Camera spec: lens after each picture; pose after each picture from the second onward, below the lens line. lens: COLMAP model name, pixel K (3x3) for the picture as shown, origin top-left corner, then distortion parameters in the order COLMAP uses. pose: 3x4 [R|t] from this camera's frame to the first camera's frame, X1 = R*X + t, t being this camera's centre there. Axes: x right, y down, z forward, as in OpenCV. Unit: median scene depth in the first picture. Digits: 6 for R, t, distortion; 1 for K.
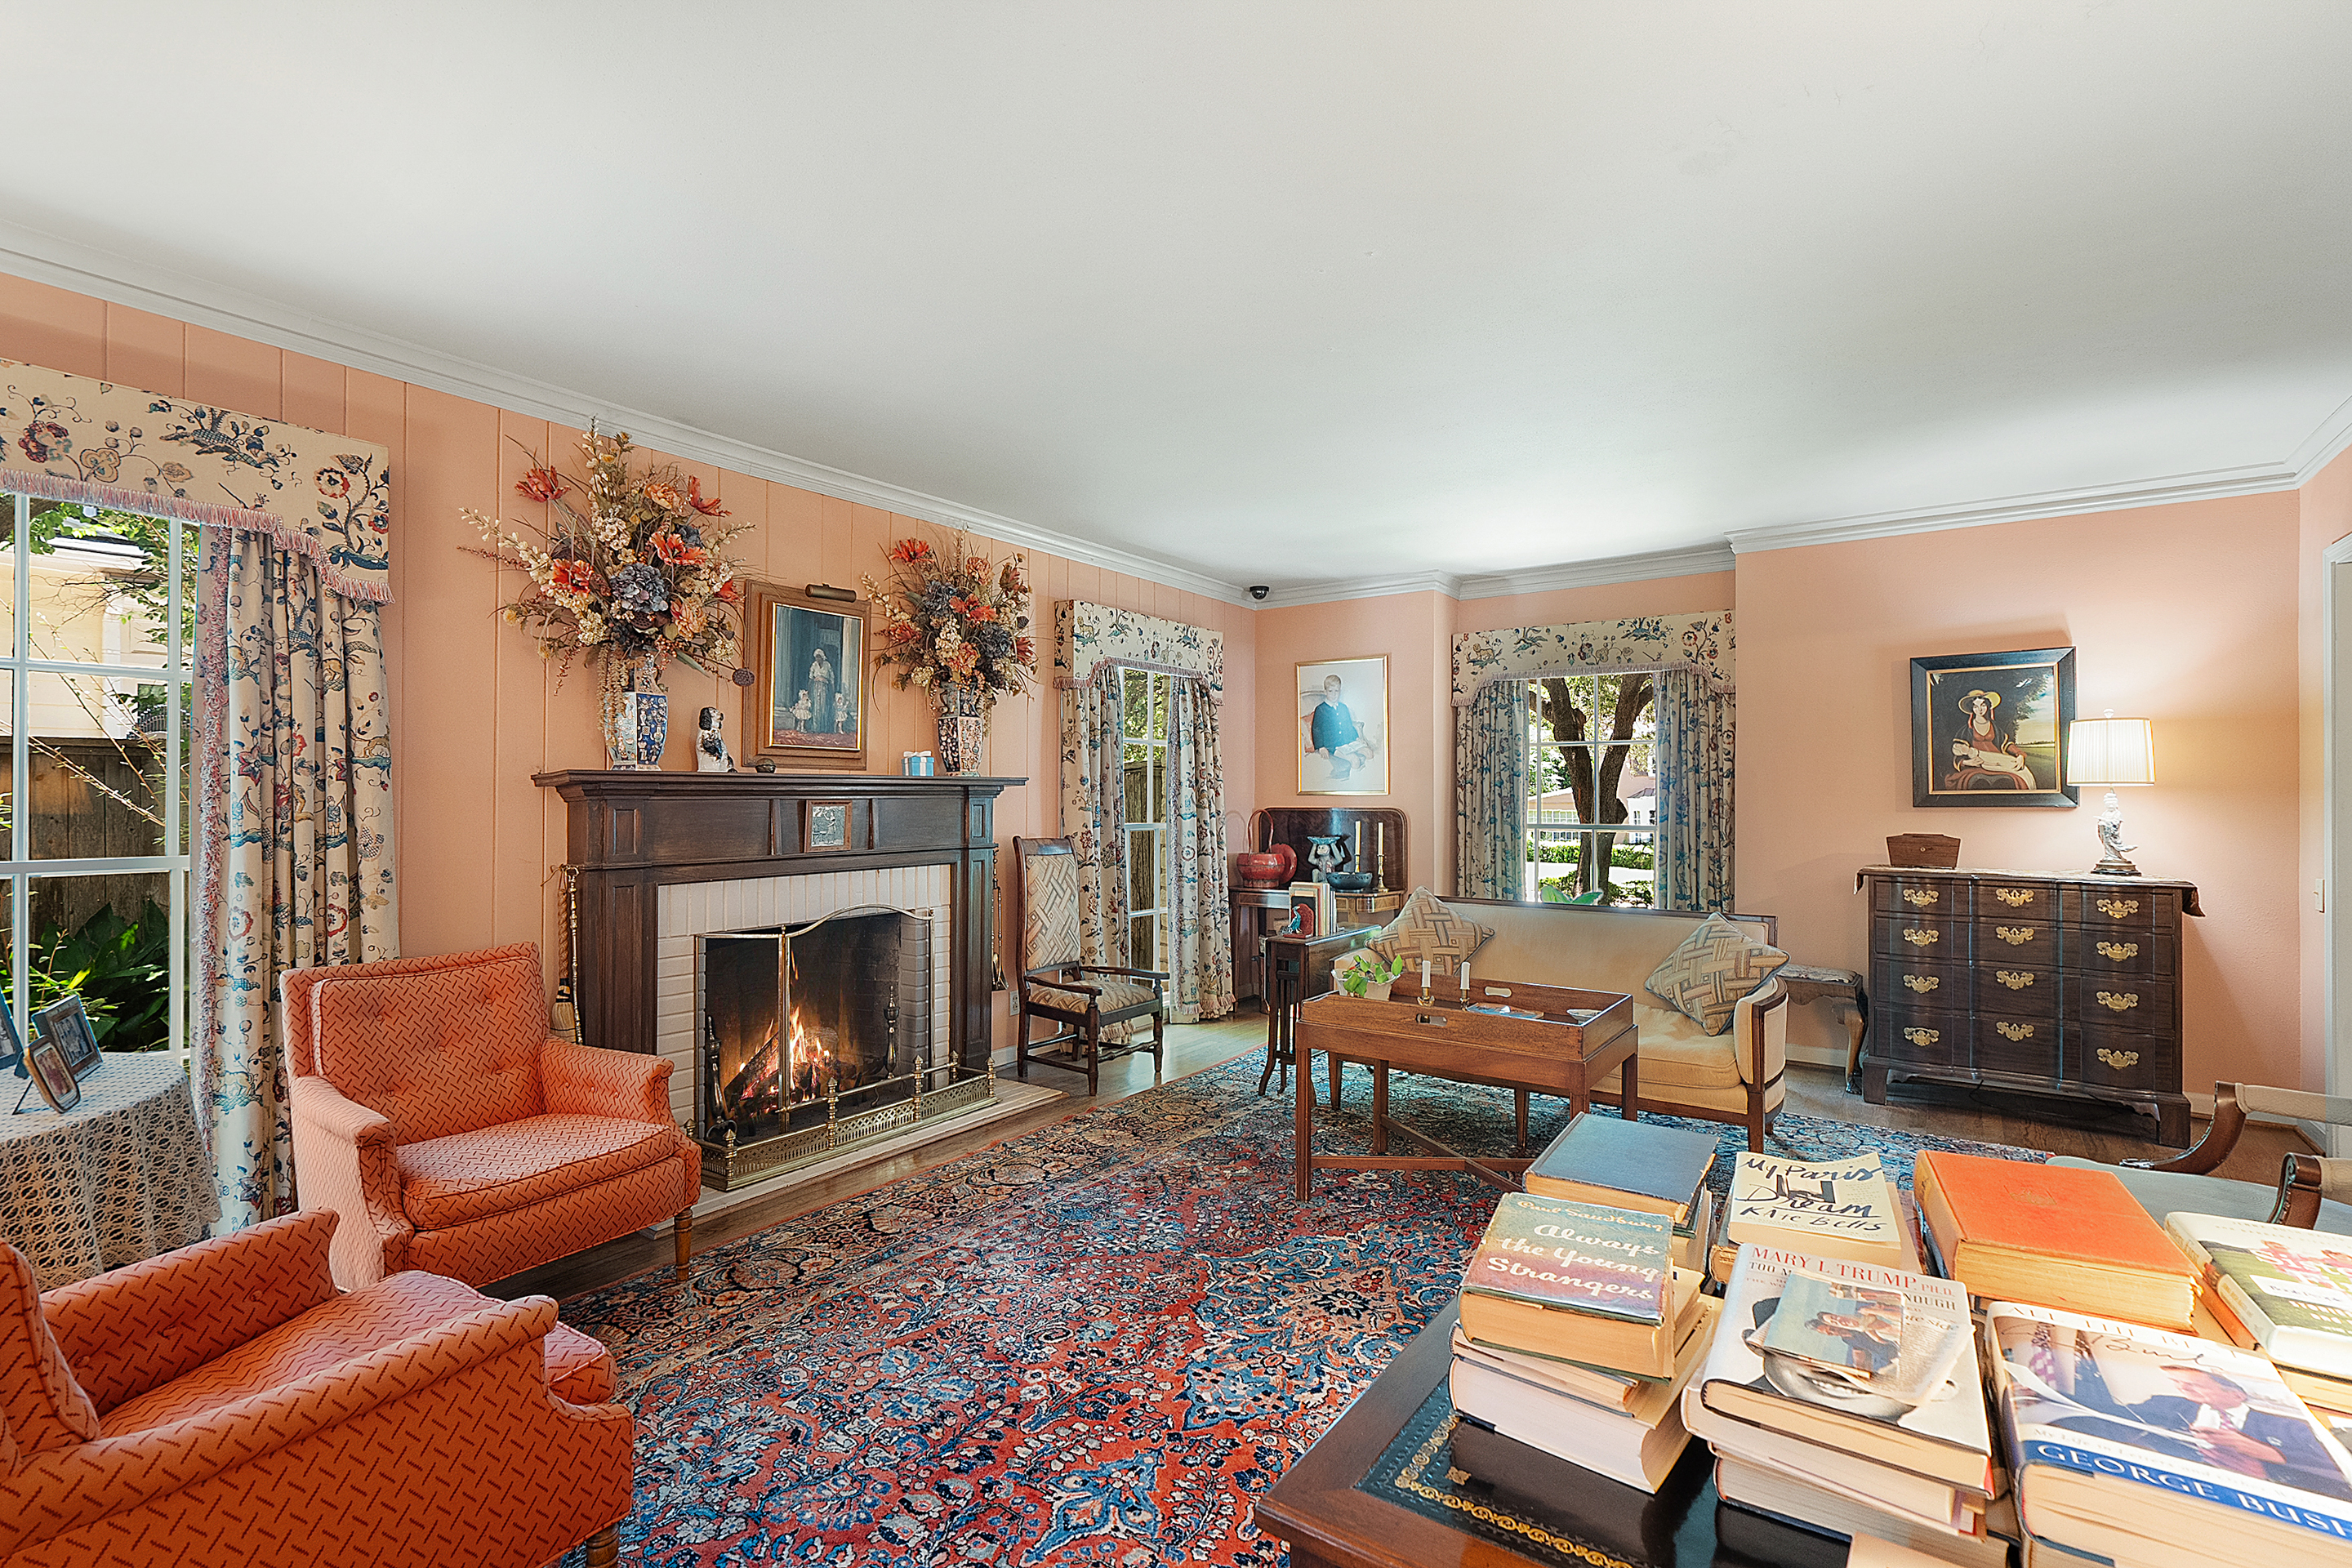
lens RADIAL K [[1098.1, 0, 1185.0], [0, 1098.1, 792.9], [0, 0, 1]] dist [-0.005056, 0.003497]
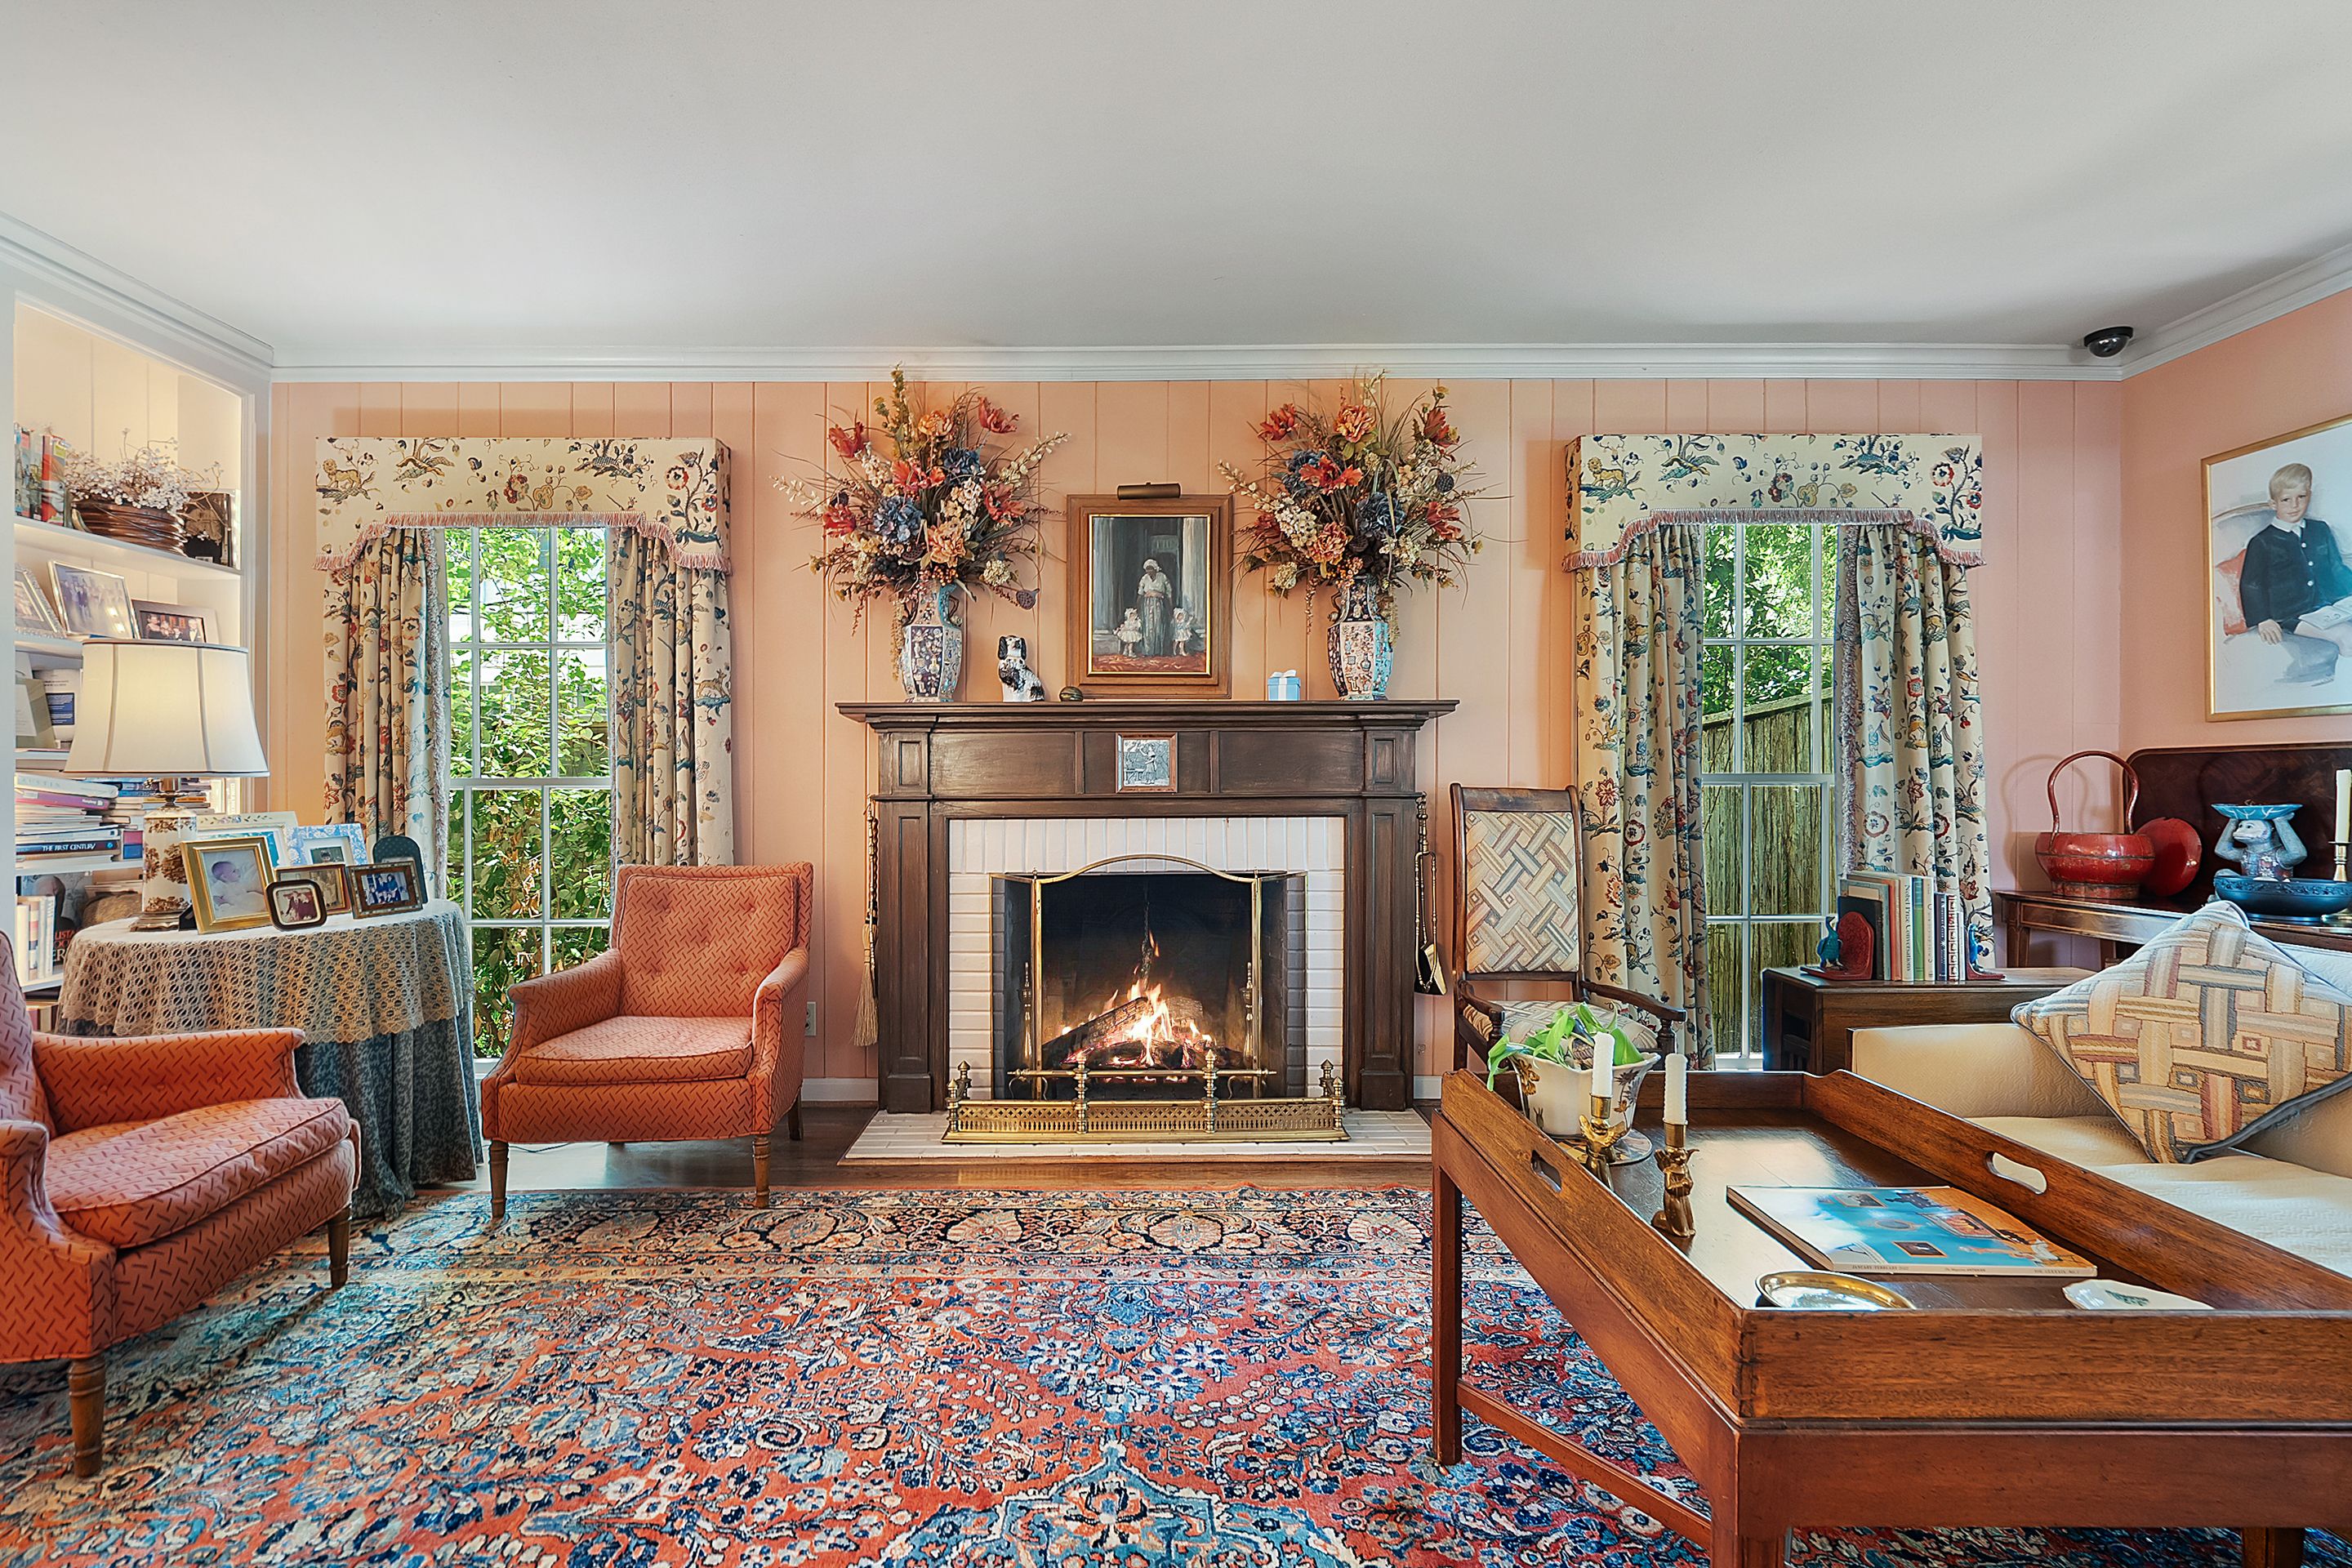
lens RADIAL K [[1098.1, 0, 1080.1], [0, 1098.1, 782.5], [0, 0, 1]] dist [-0.005056, 0.003497]
pose [[0.570743, 0.000547, -0.821128, 0.351111], [0.004055, 0.999986, 0.003485, 0.041914], [0.821118, -0.005319, 0.570733, 0.462562]]
